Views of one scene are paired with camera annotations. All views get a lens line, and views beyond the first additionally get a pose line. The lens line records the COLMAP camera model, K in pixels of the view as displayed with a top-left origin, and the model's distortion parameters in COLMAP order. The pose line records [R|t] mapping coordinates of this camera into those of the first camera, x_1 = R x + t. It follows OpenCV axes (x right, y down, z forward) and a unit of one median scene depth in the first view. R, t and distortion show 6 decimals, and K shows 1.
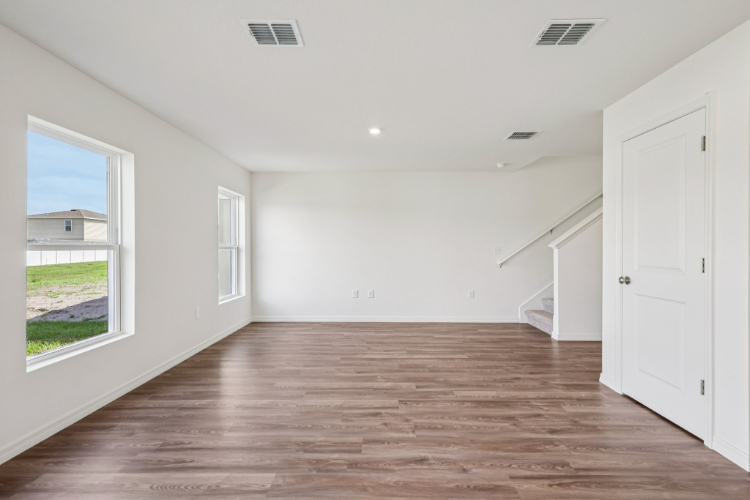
lens RADIAL K [[349.5, 0, 375.3], [0, 349.5, 246.2], [0, 0, 1]] dist [0.008654, -0.000650]
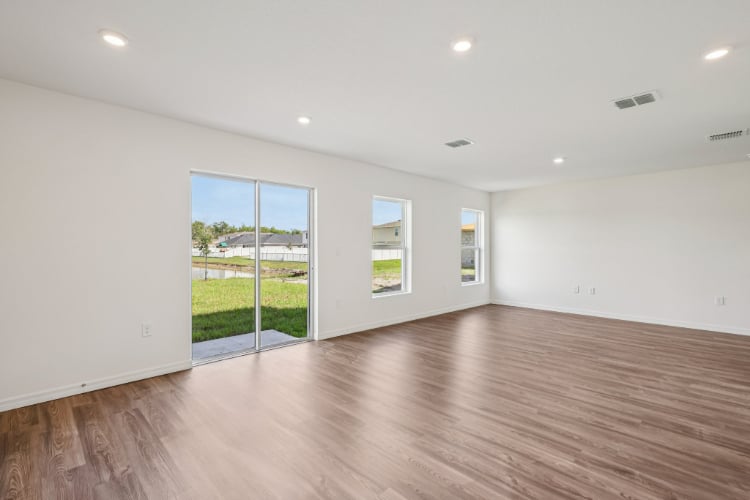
lens RADIAL K [[349.5, 0, 375.3], [0, 349.5, 246.2], [0, 0, 1]] dist [0.008654, -0.000650]
pose [[0.710773, -0.002480, -0.703417, 0.467817], [0.002187, 0.999997, -0.001316, -0.006775], [0.703418, -0.000603, 0.710776, -0.454403]]
